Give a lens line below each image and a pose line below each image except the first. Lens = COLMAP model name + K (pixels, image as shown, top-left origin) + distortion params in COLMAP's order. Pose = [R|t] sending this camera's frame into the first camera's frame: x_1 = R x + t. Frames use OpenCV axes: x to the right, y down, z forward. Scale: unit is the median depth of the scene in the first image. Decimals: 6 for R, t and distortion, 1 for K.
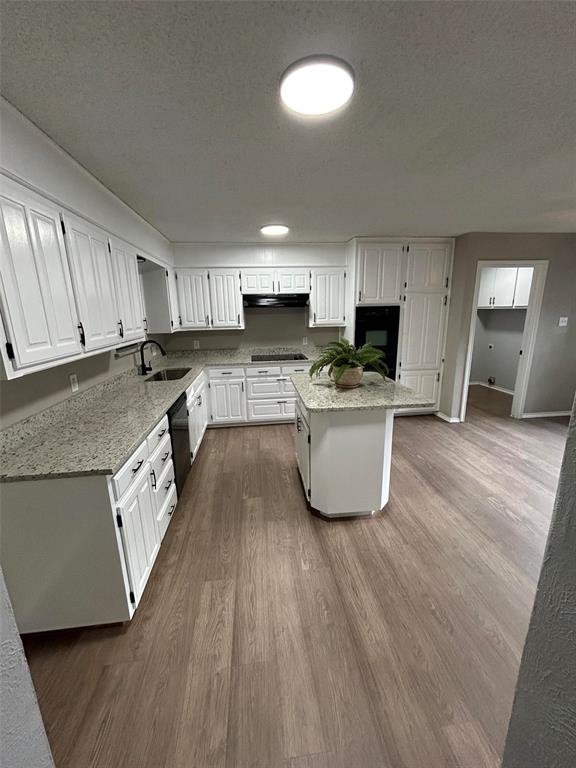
lens RADIAL K [[309.4, 0, 288.9], [0, 309.4, 383.7], [0, 0, 1]] dist [-0.001658, 0.000734]
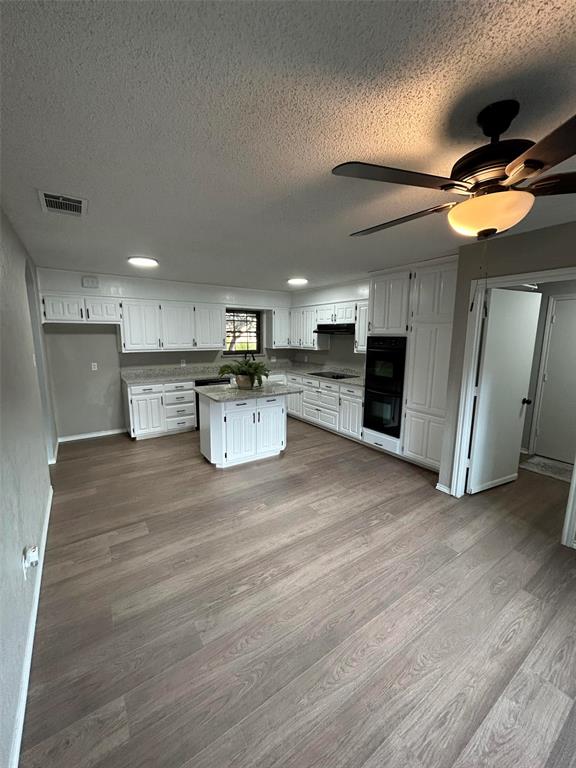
lens RADIAL K [[309.4, 0, 286.5], [0, 309.4, 382.1], [0, 0, 1]] dist [-0.001658, 0.000734]
pose [[0.463096, 0.160974, -0.871567, 1.080654], [-0.220309, 0.973411, 0.062725, -0.107953], [0.858490, 0.162967, 0.486247, 0.296043]]
